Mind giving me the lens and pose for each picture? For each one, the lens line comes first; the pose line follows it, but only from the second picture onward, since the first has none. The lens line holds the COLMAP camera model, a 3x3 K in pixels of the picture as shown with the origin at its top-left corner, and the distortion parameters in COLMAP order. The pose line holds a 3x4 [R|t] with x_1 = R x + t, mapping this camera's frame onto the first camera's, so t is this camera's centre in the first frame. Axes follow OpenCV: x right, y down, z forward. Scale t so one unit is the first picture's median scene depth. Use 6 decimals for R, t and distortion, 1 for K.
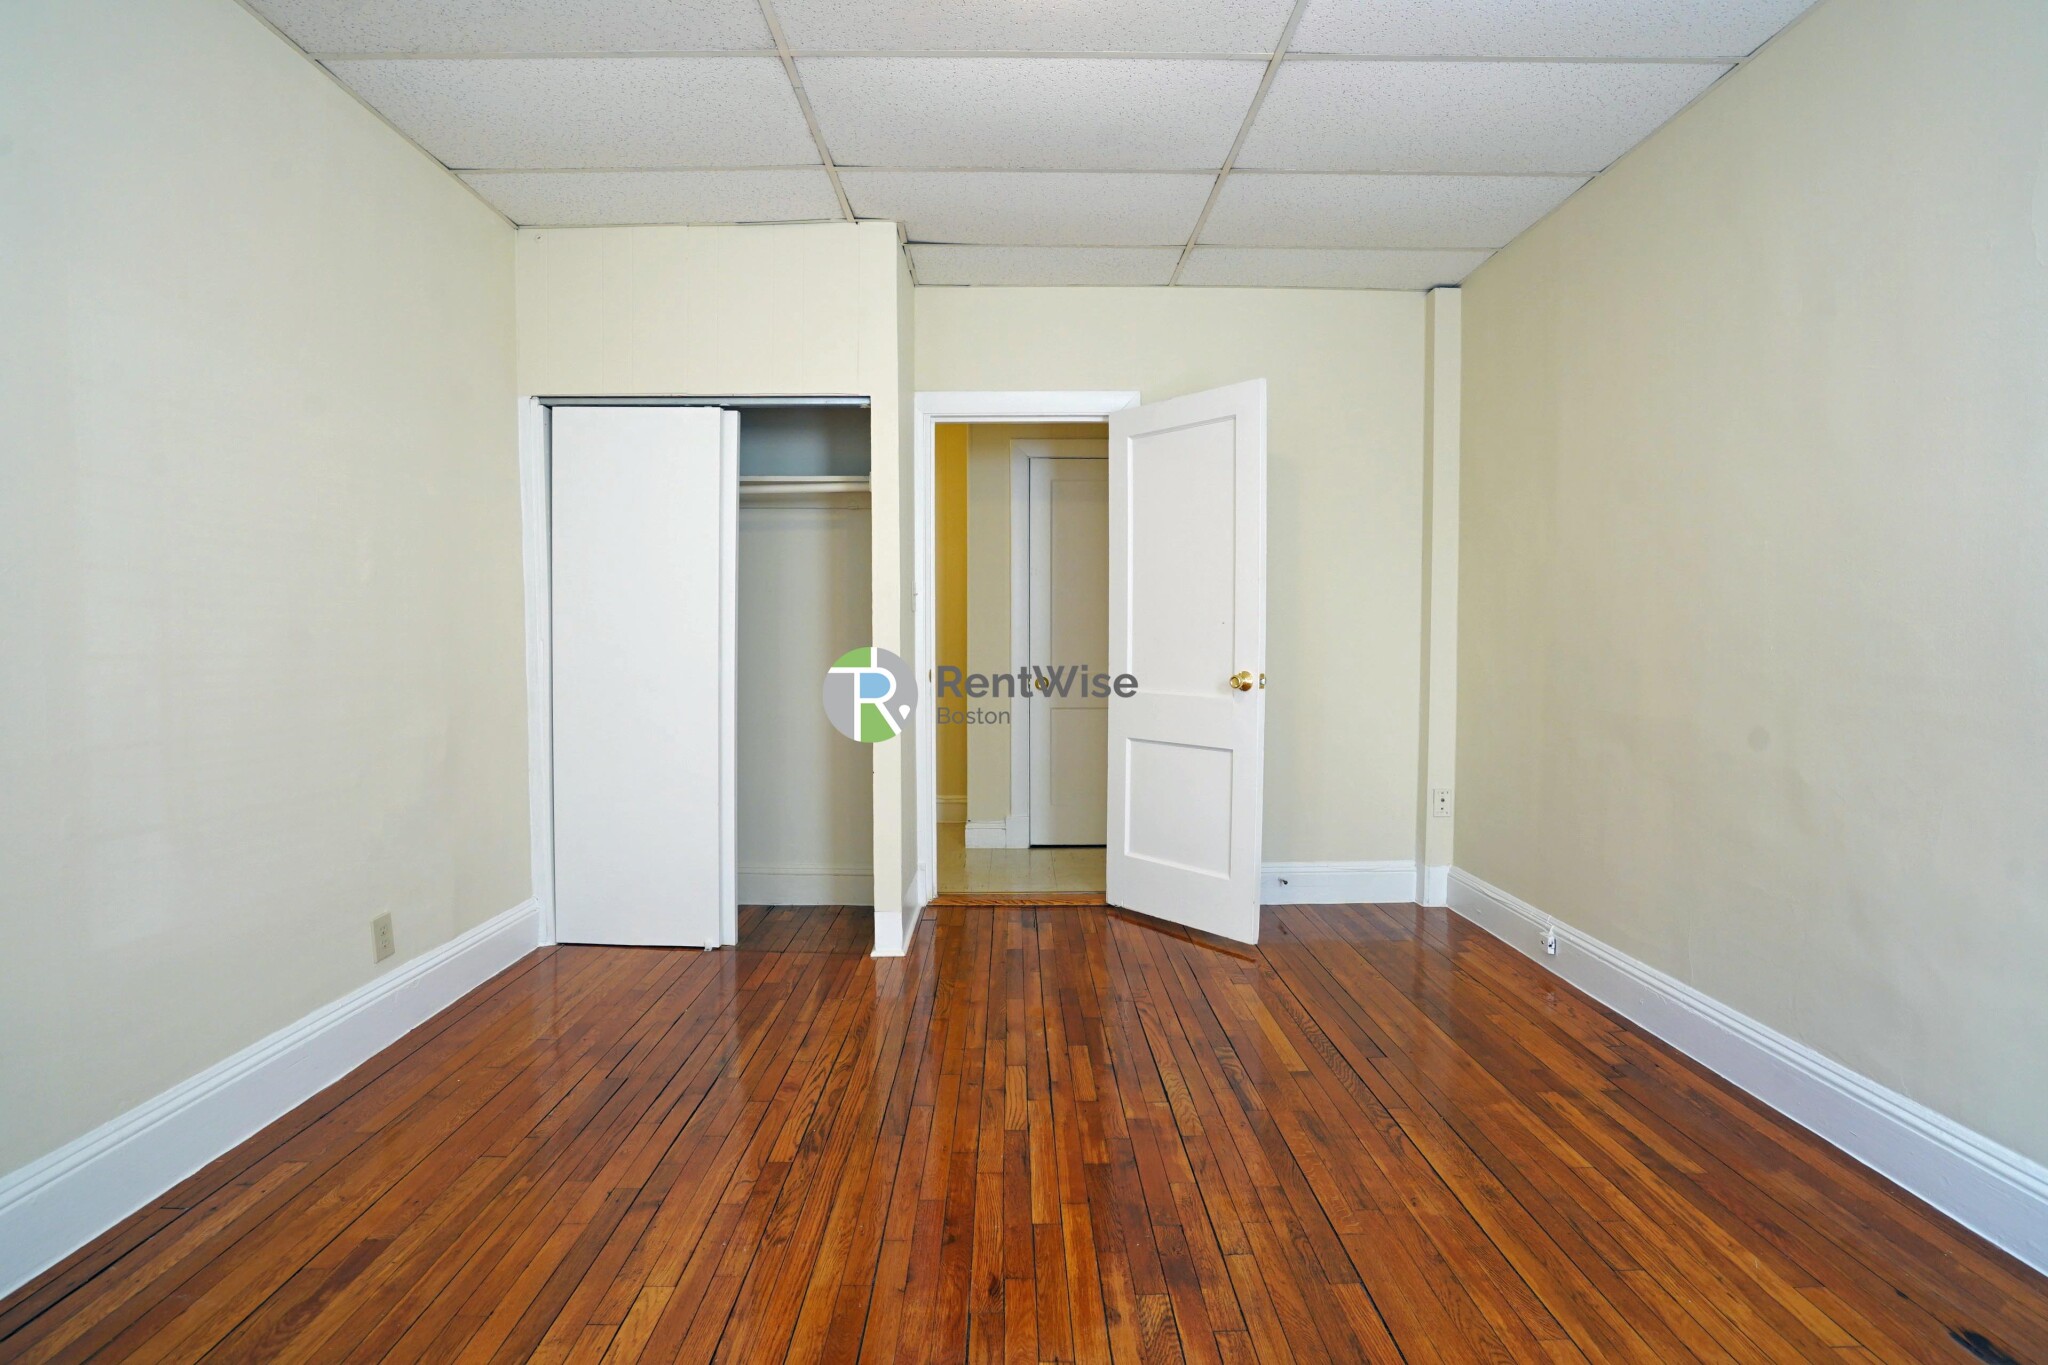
lens RADIAL K [[955.1, 0, 1018.5], [0, 955.1, 683.2], [0, 0, 1]] dist [-0.064014, 0.029109]
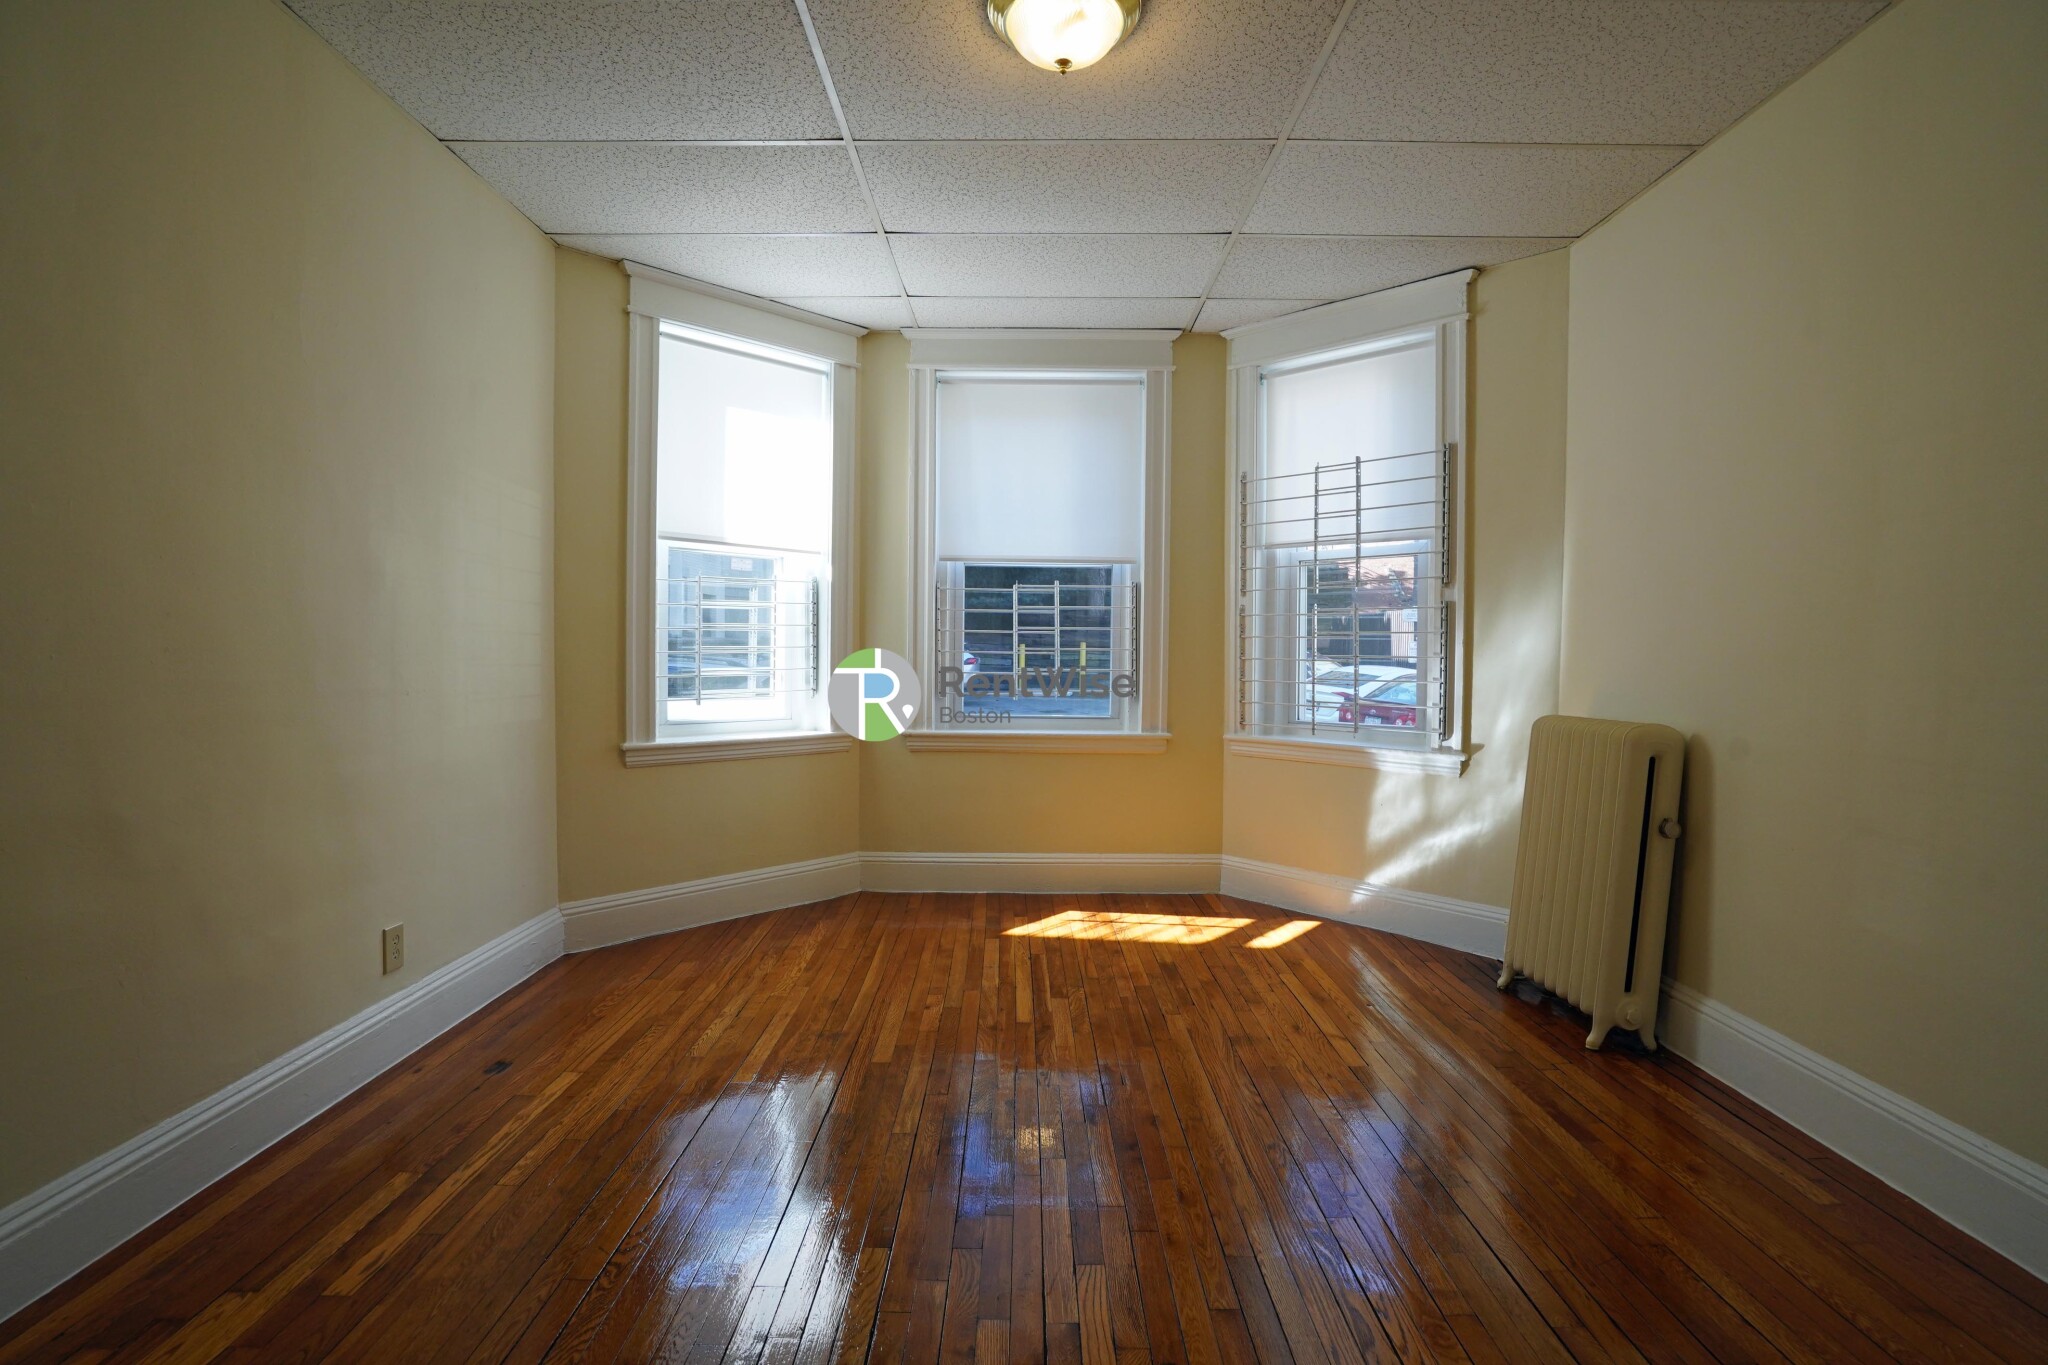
lens RADIAL K [[955.1, 0, 1018.5], [0, 955.1, 683.2], [0, 0, 1]] dist [-0.064014, 0.029109]
pose [[-0.999865, -0.009899, 0.013105, 0.045792], [-0.008854, 0.996952, 0.077515, -0.069506], [-0.013832, 0.077388, -0.996905, 1.509689]]
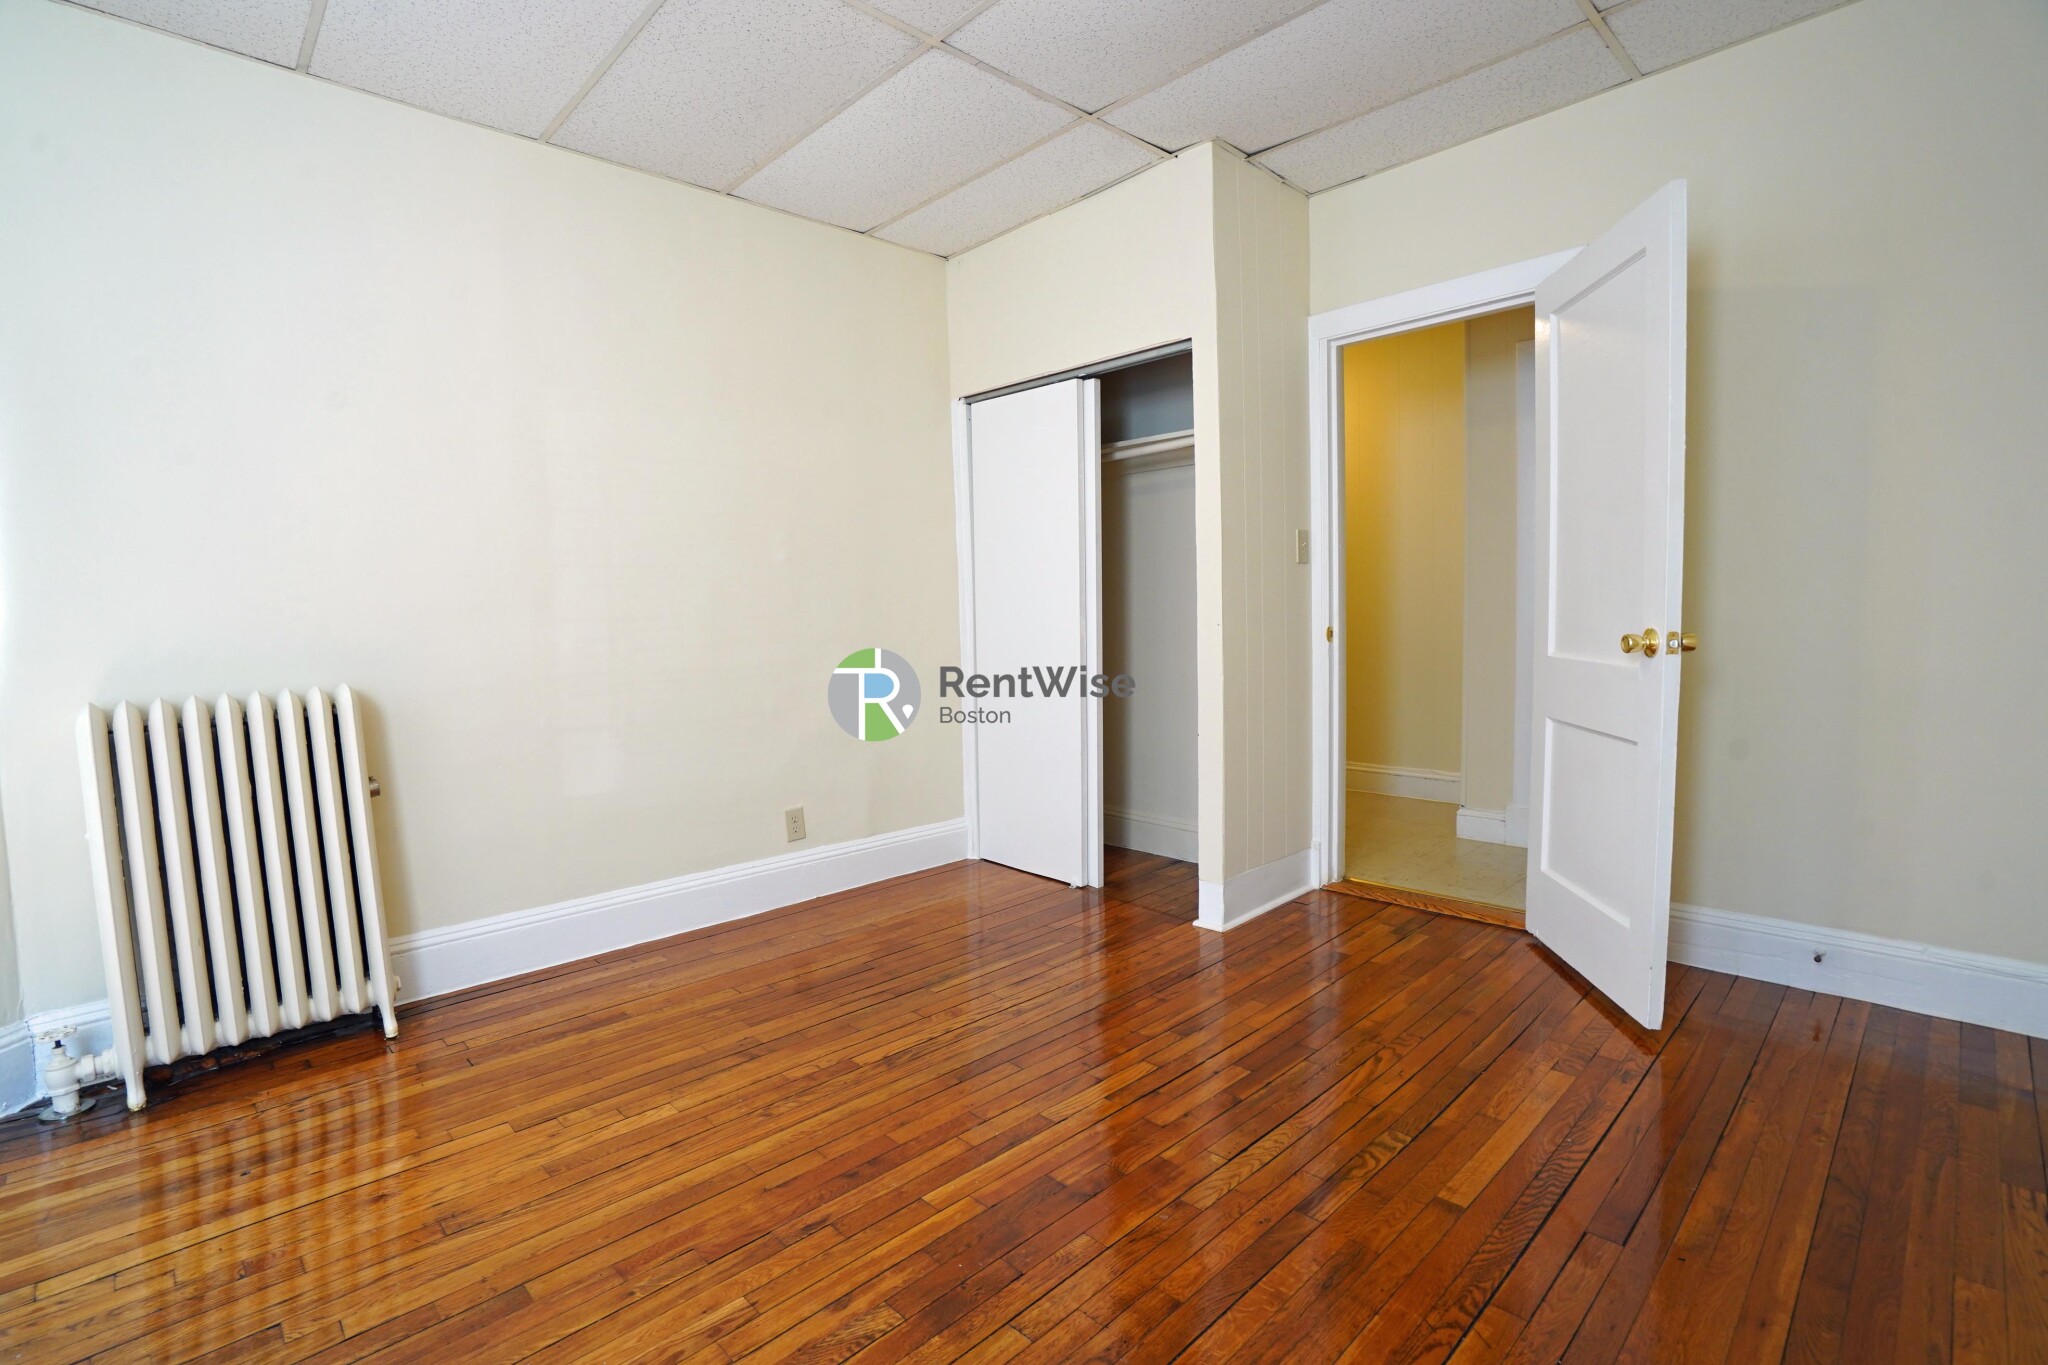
lens RADIAL K [[936.5, 0, 1028.9], [0, 936.5, 680.5], [0, 0, 1]] dist [-0.059882, 0.025385]
pose [[0.694895, 0.036711, -0.718174, 0.541604], [-0.007592, 0.999015, 0.043720, -0.000501], [0.719071, -0.024929, 0.694489, 0.309408]]
